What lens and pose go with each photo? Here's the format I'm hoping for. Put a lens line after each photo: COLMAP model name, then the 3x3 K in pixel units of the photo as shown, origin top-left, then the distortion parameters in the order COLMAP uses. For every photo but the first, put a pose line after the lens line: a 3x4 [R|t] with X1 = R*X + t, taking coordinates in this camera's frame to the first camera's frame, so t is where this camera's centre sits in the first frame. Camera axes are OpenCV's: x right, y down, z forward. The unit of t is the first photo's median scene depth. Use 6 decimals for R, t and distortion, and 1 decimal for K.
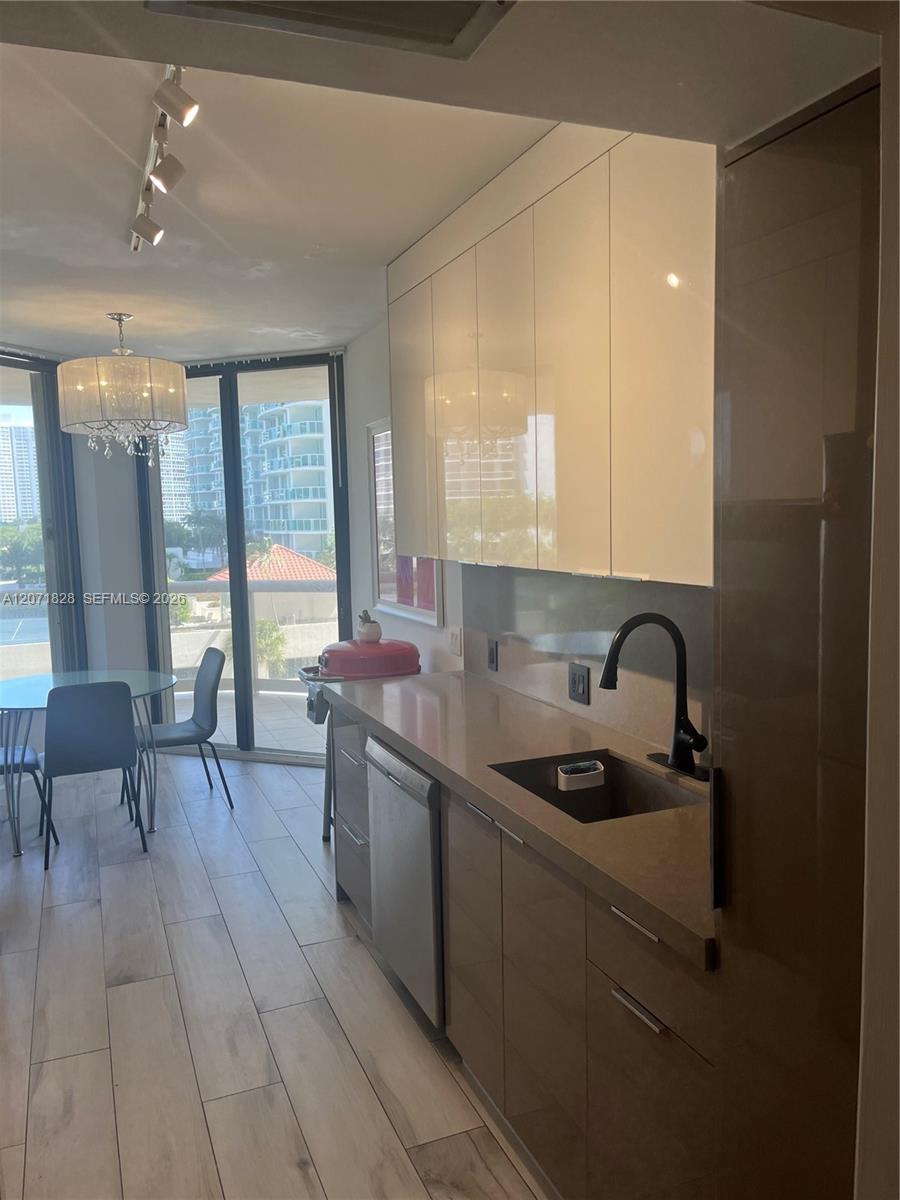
lens RADIAL K [[918.8, 0, 454.4], [0, 918.8, 616.3], [0, 0, 1]] dist [0.059357, -0.069638]
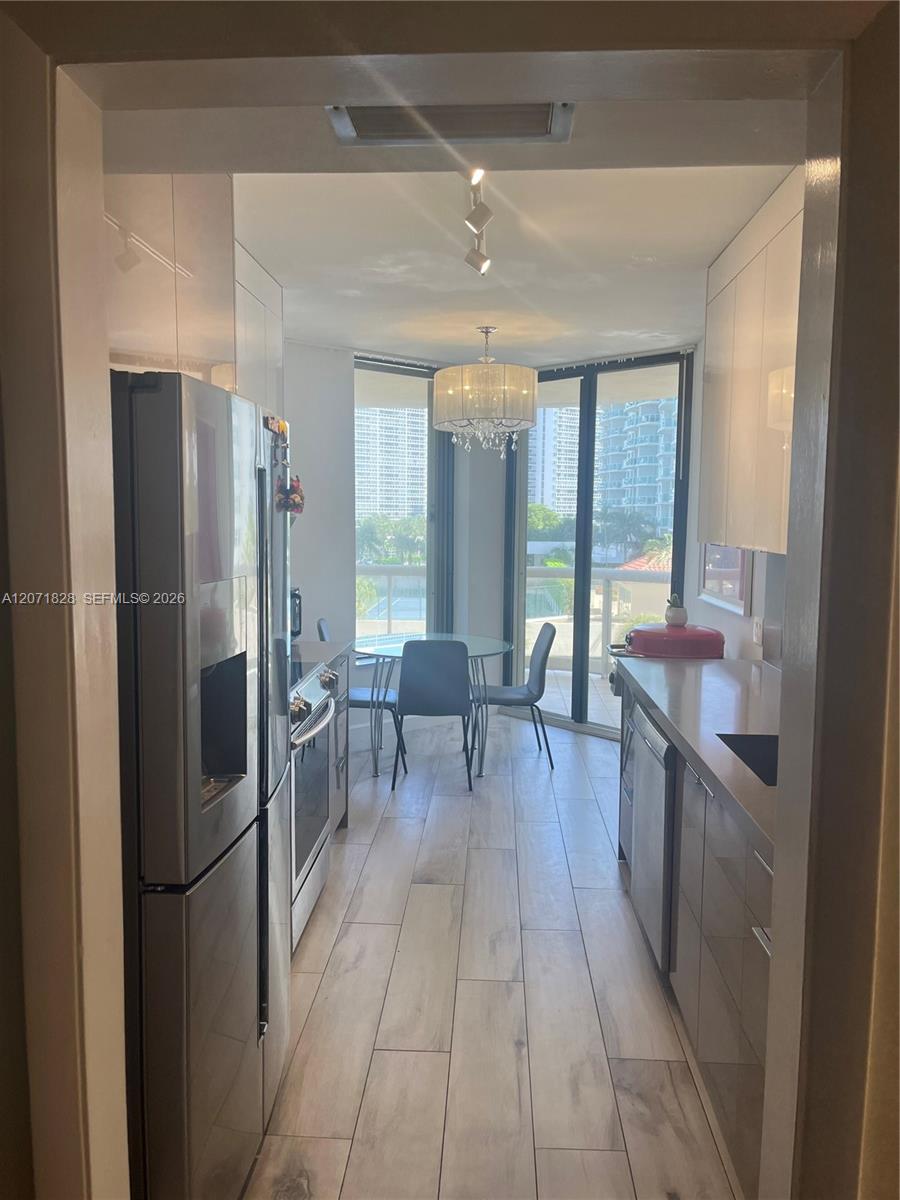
lens RADIAL K [[918.8, 0, 454.4], [0, 918.8, 616.3], [0, 0, 1]] dist [0.059357, -0.069638]
pose [[0.905474, 0.078619, -0.417057, 0.115341], [-0.077827, 0.996787, 0.018934, 0.016523], [0.417205, 0.015314, 0.908683, -0.063249]]
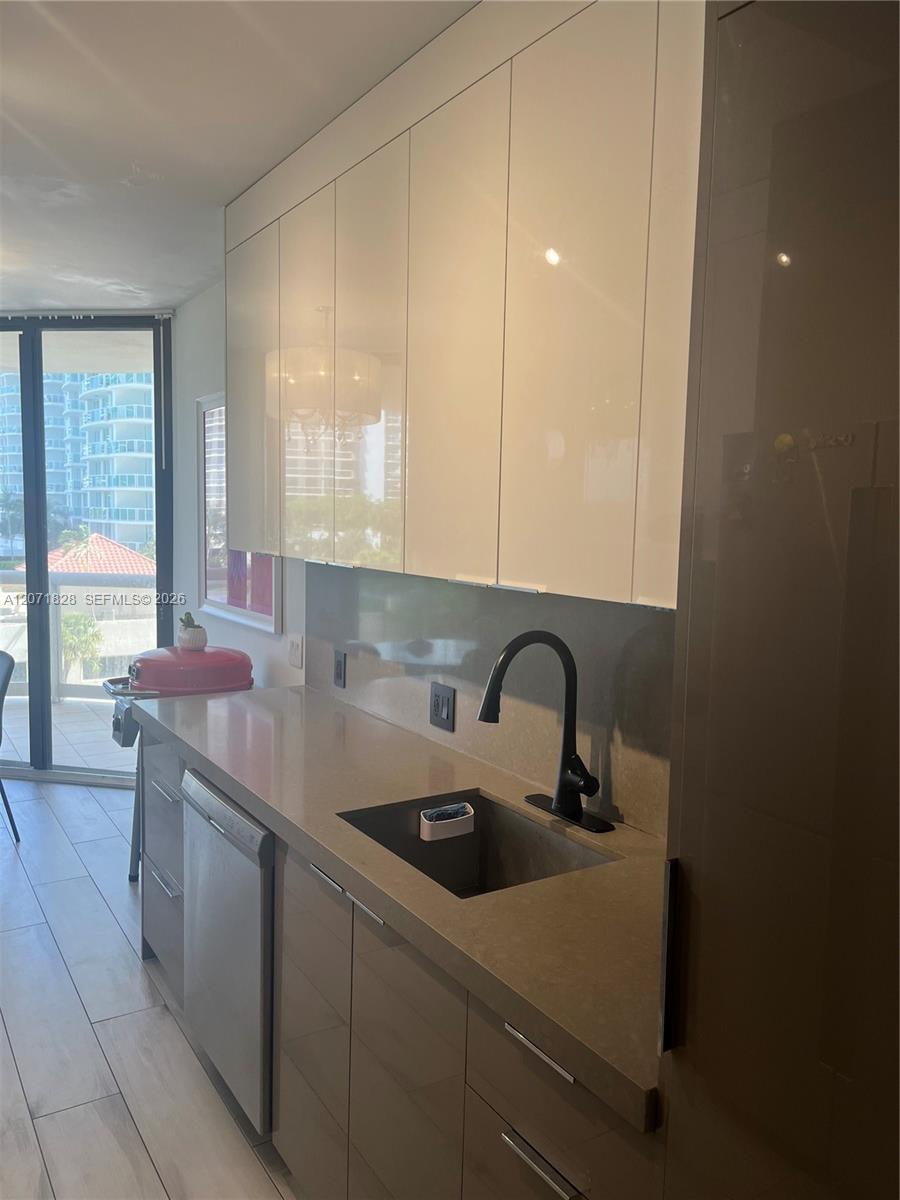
lens RADIAL K [[918.8, 0, 454.4], [0, 918.8, 616.3], [0, 0, 1]] dist [0.059357, -0.069638]
pose [[0.983598, 0.027652, 0.178242, -0.006544], [-0.027390, 0.999617, -0.003931, -0.006247], [-0.178283, -0.001016, 0.983979, 0.109774]]
